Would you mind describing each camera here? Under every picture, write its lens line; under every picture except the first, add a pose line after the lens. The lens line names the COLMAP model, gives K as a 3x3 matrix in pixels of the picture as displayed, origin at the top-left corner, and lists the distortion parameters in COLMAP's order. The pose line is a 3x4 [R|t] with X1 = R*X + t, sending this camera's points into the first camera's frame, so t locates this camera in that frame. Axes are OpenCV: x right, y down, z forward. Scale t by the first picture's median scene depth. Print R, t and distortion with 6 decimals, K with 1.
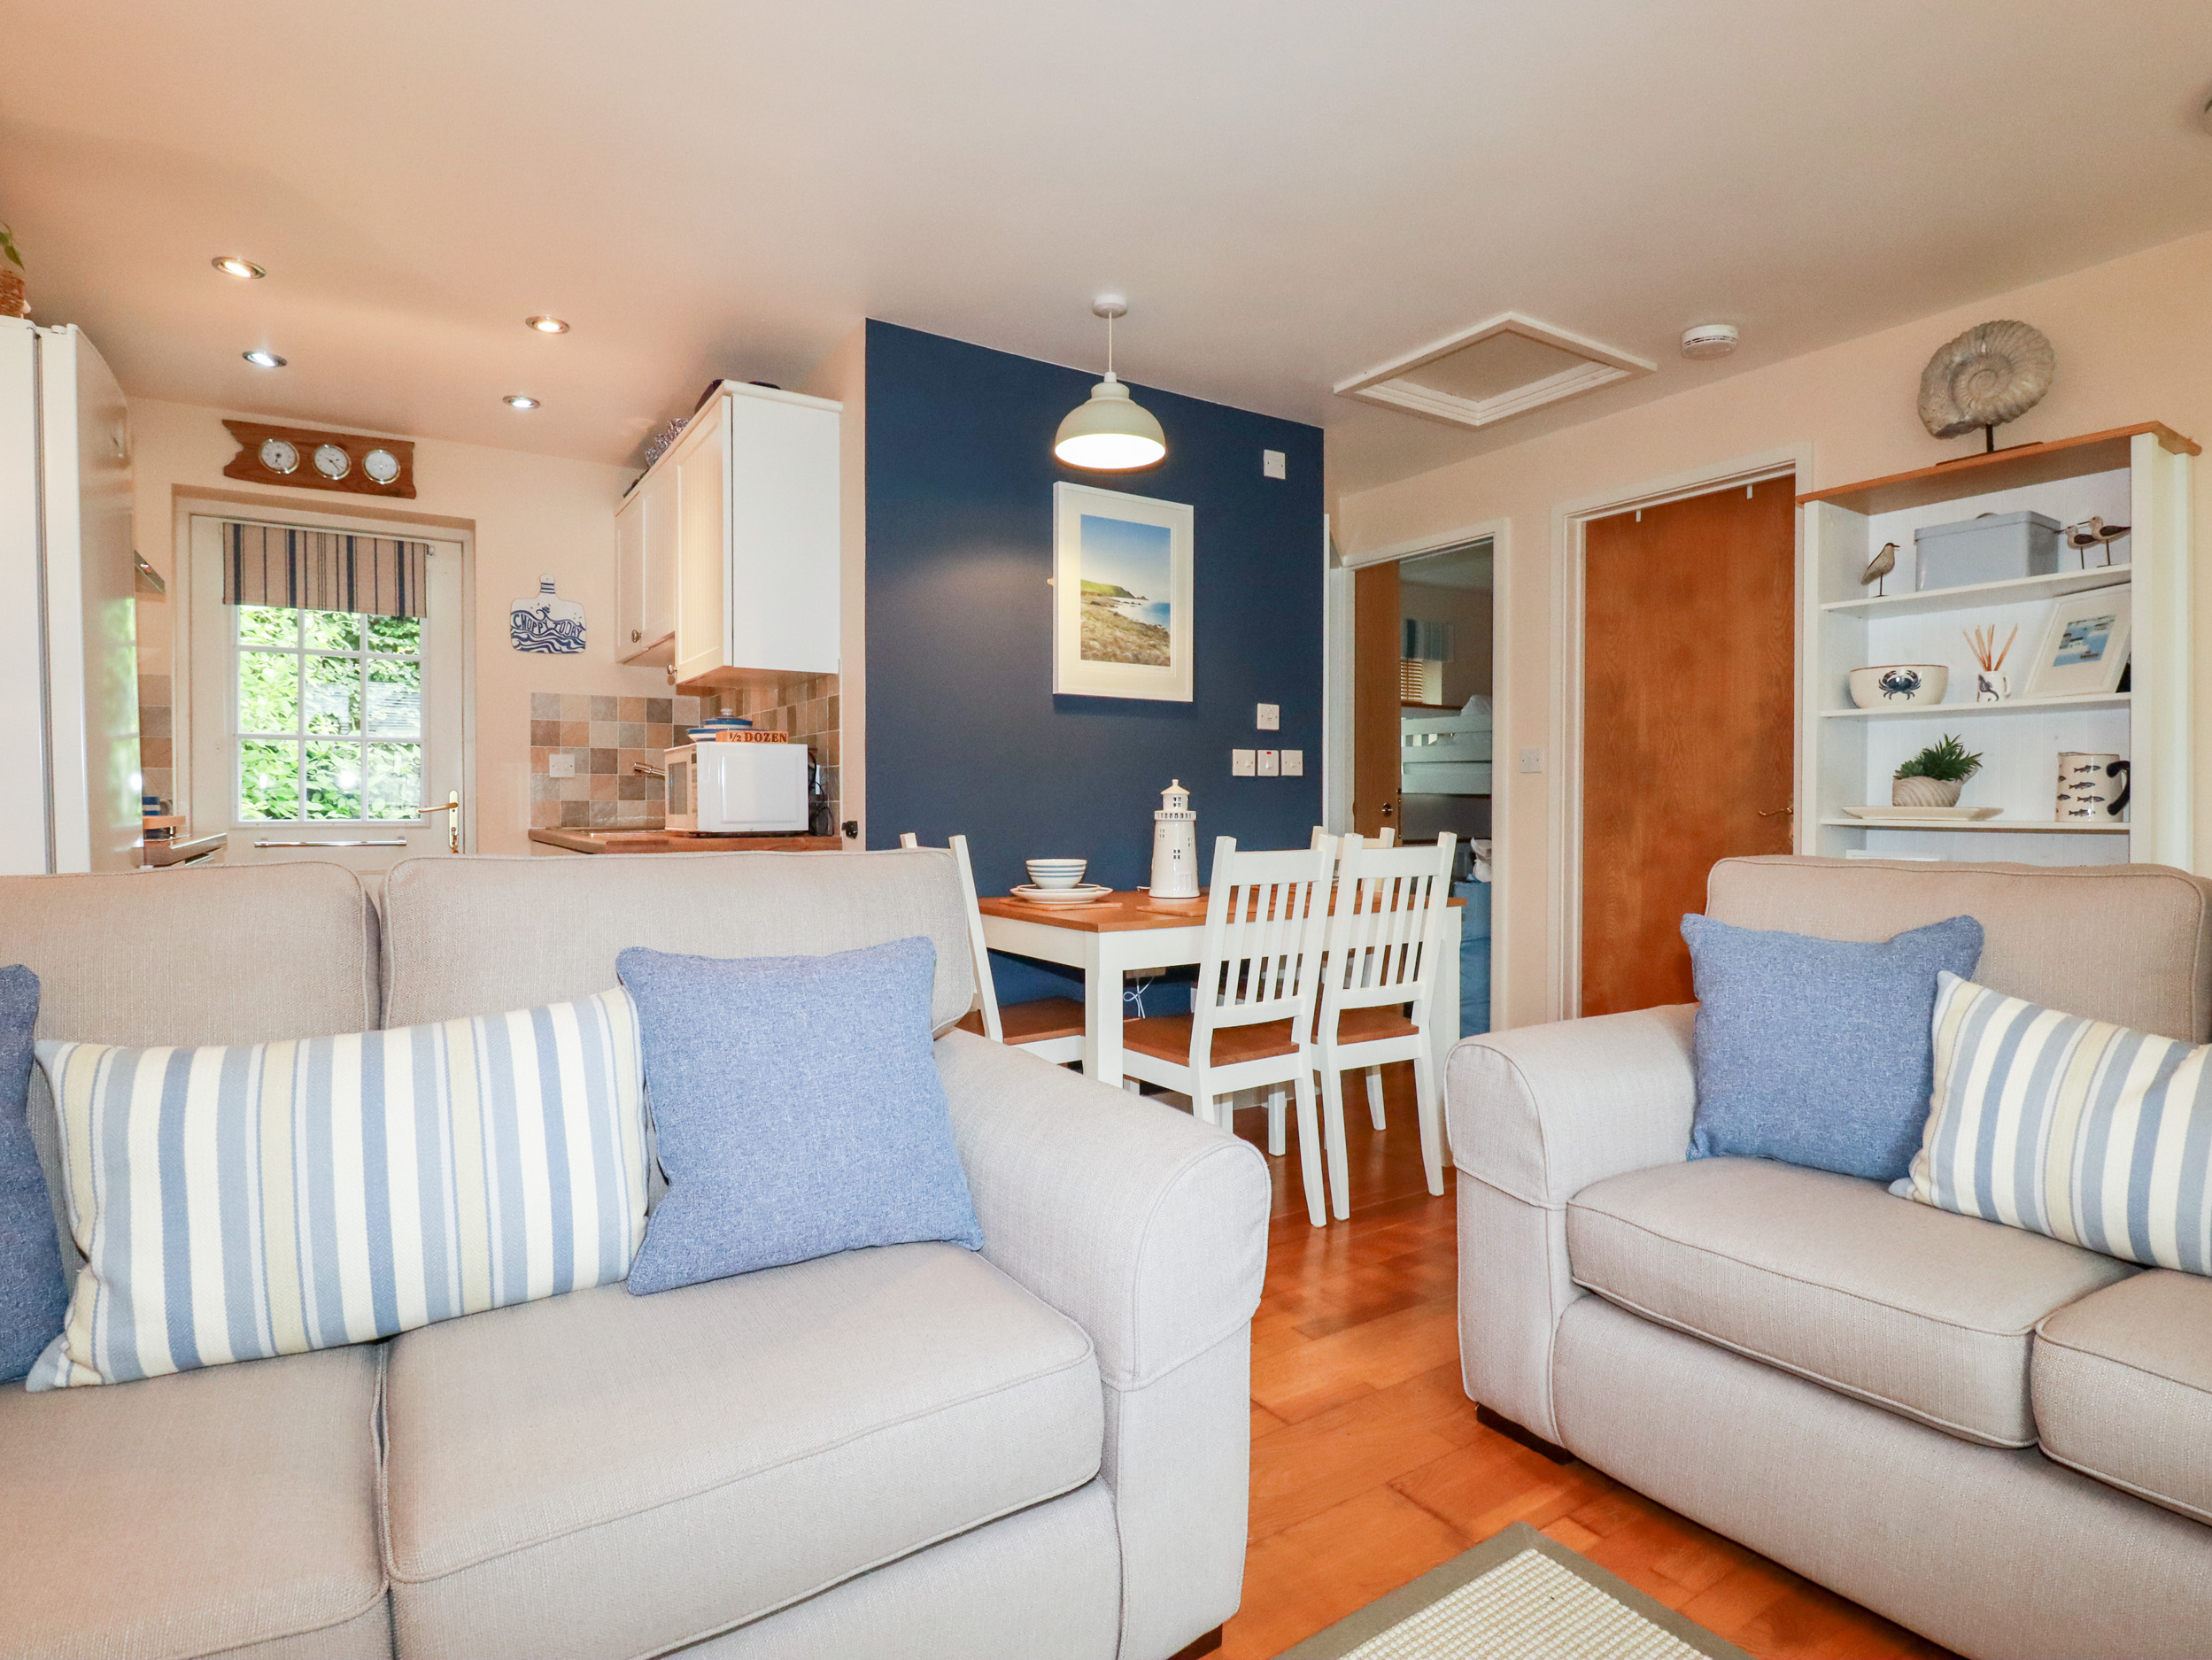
lens RADIAL K [[1177.7, 0, 1127.9], [0, 1177.7, 818.7], [0, 0, 1]] dist [-0.004111, -0.005465]
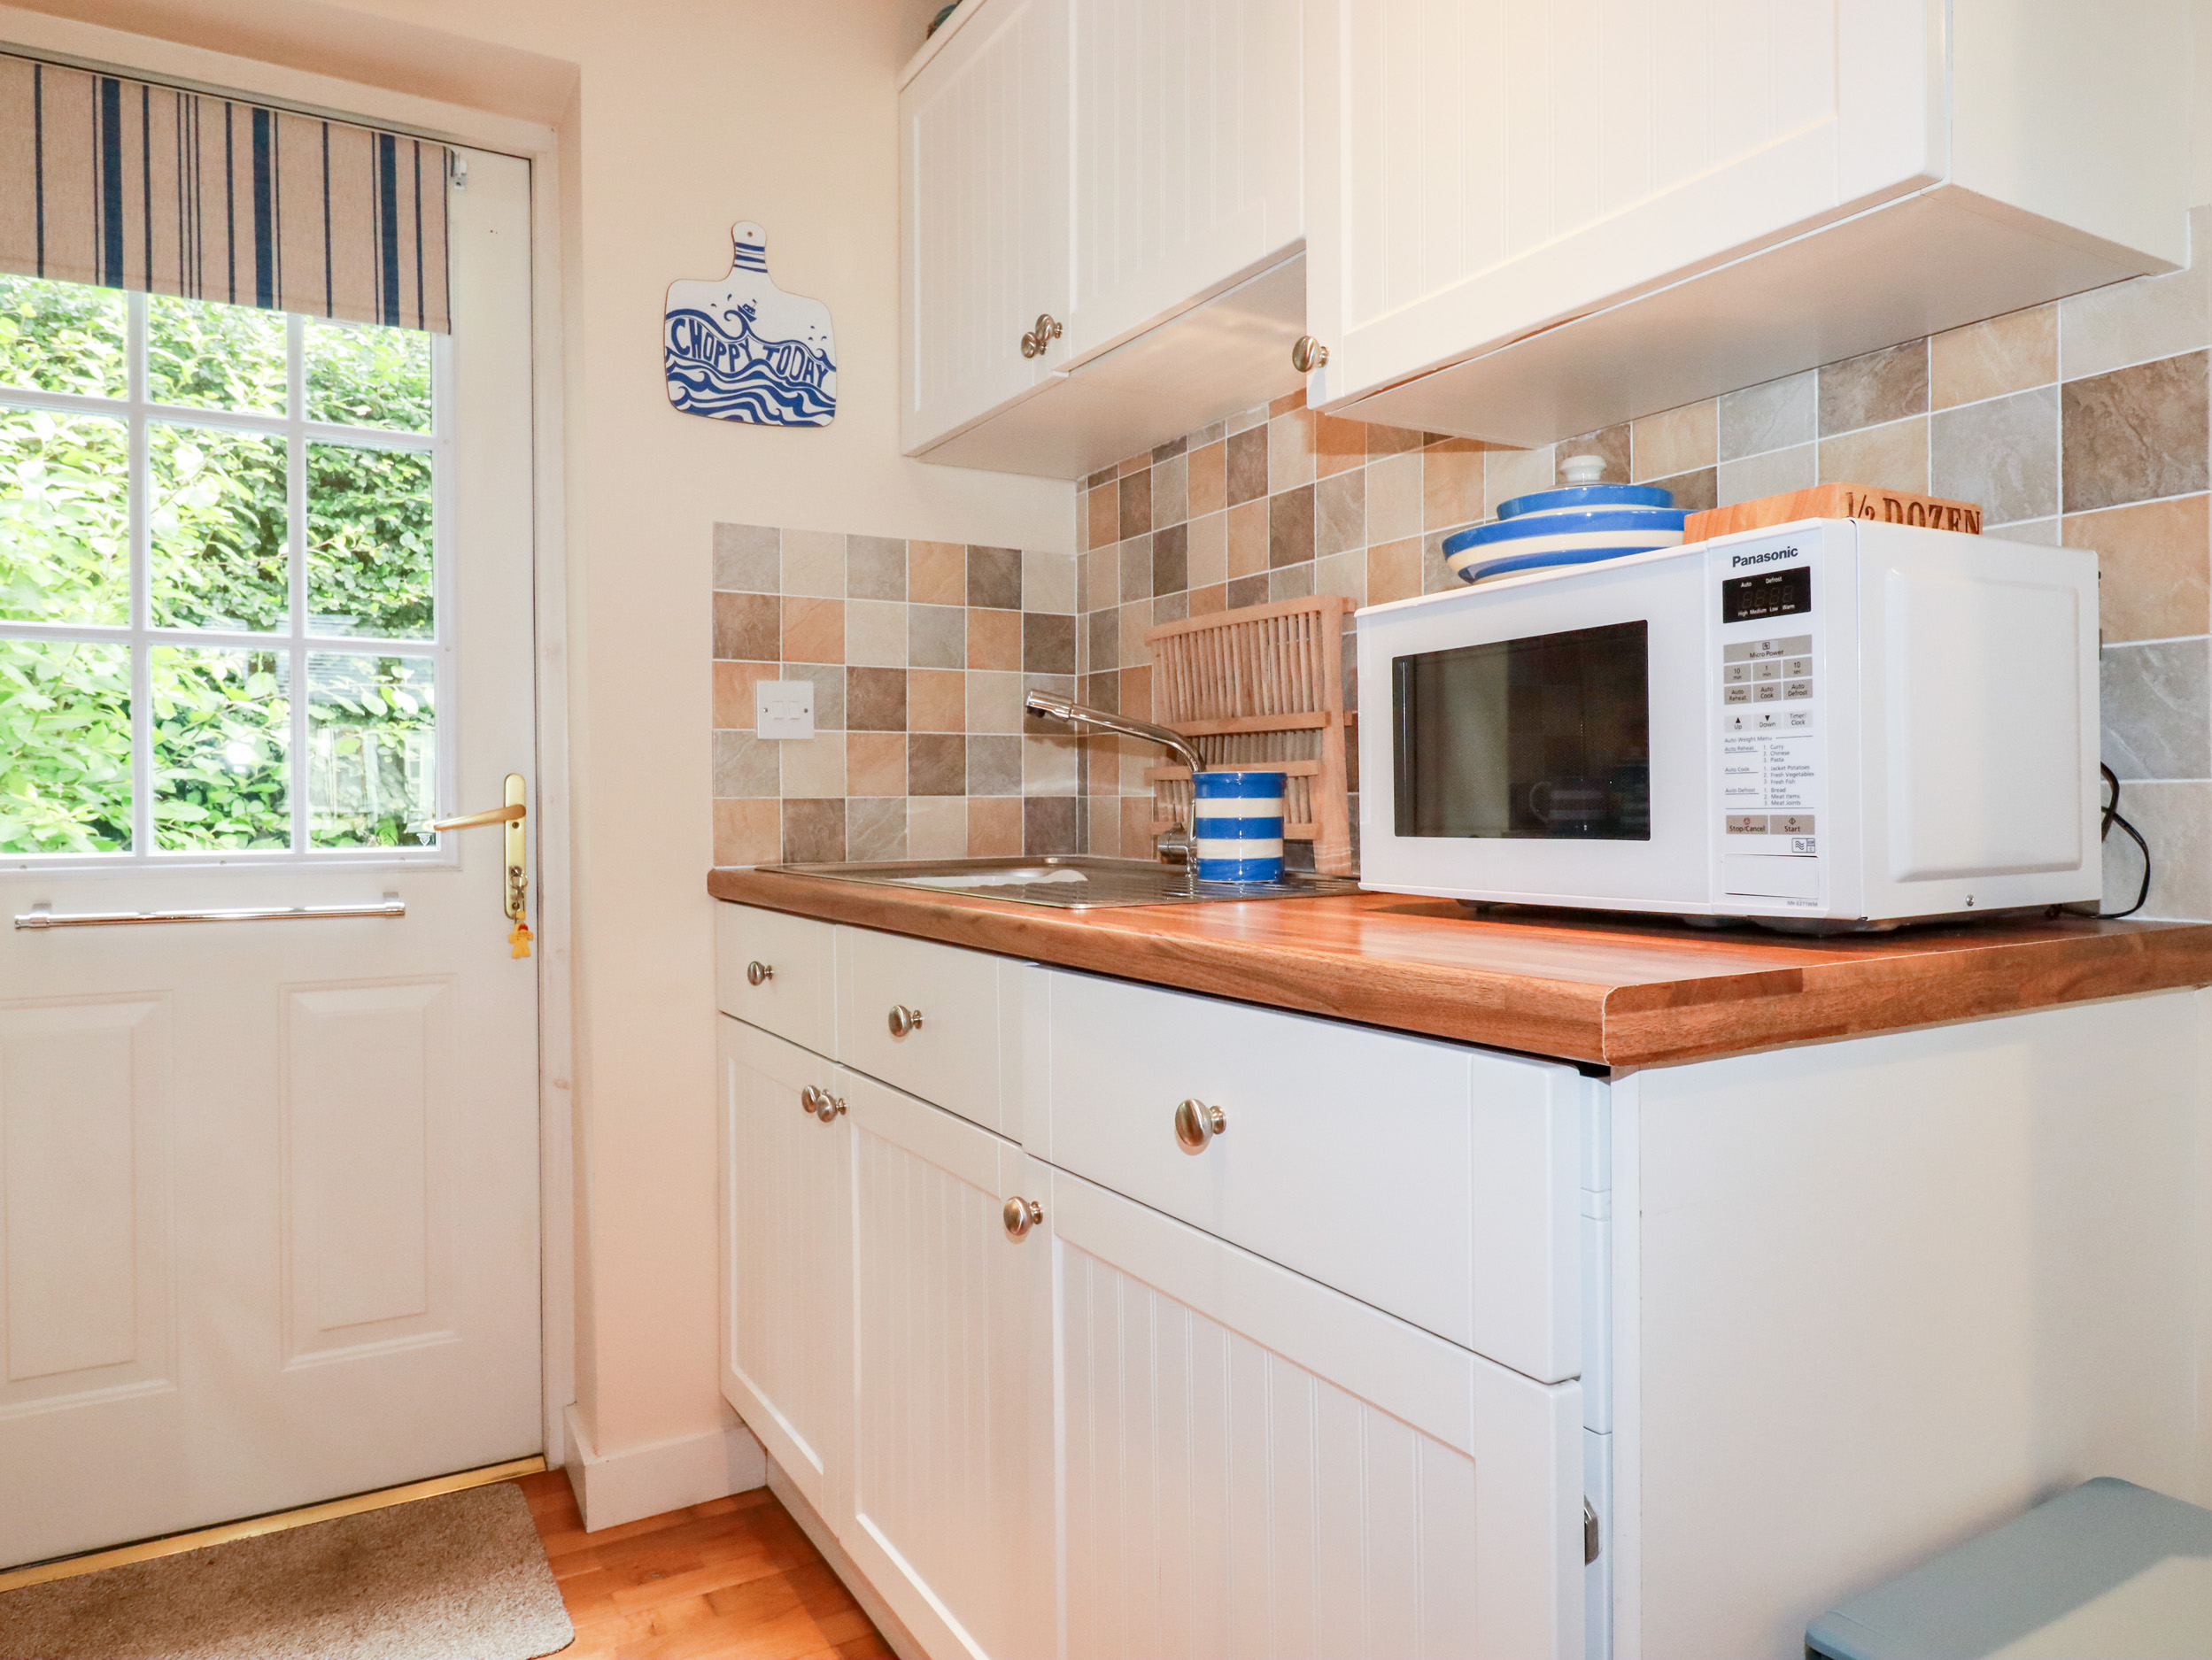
lens RADIAL K [[1442.5, 0, 1100.5], [0, 1442.5, 815.4], [0, 0, 1]] dist [-0.000003, -0.002418]
pose [[0.998757, -0.007139, -0.049321, -0.353793], [0.007002, 0.999971, -0.002958, -0.007215], [0.049341, 0.002609, 0.998779, 0.524007]]
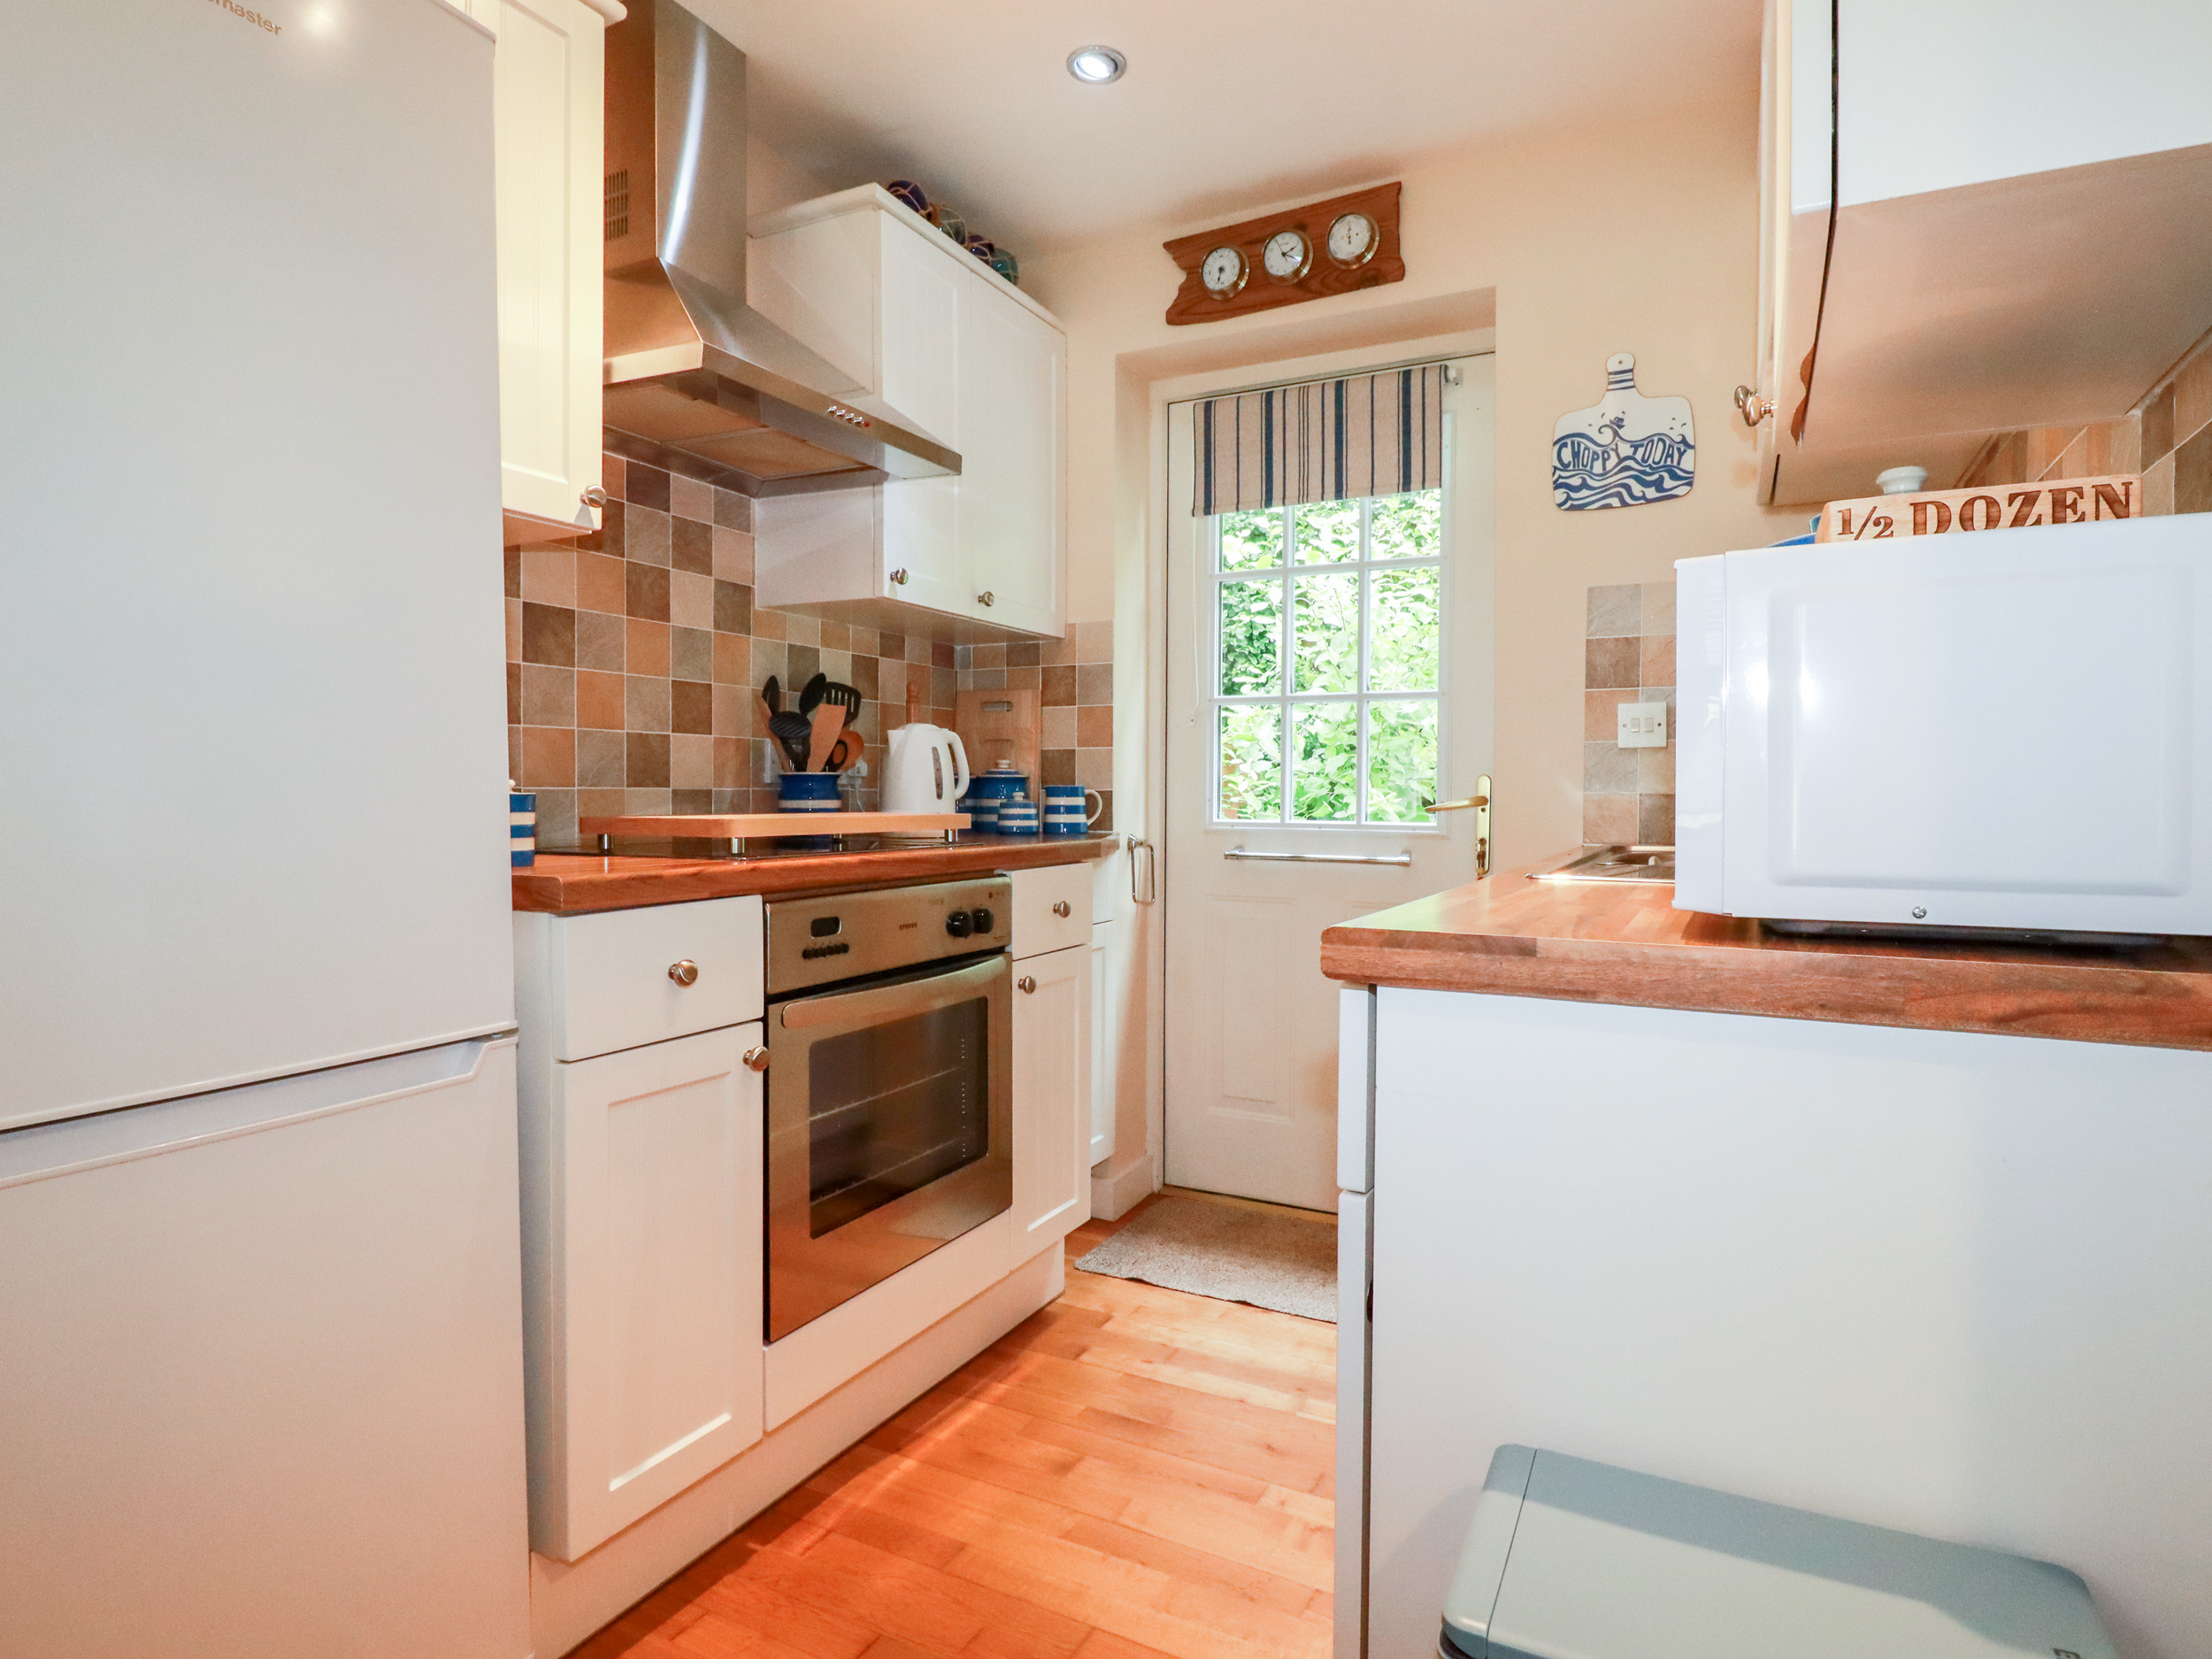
lens RADIAL K [[1177.8, 0, 1138.0], [0, 1177.8, 820.1], [0, 0, 1]] dist [-0.004111, -0.005465]
pose [[0.502902, 0.020634, -0.864097, -0.151000], [-0.013600, 0.999780, 0.015959, -0.008869], [0.864236, 0.003726, 0.503072, 0.558853]]
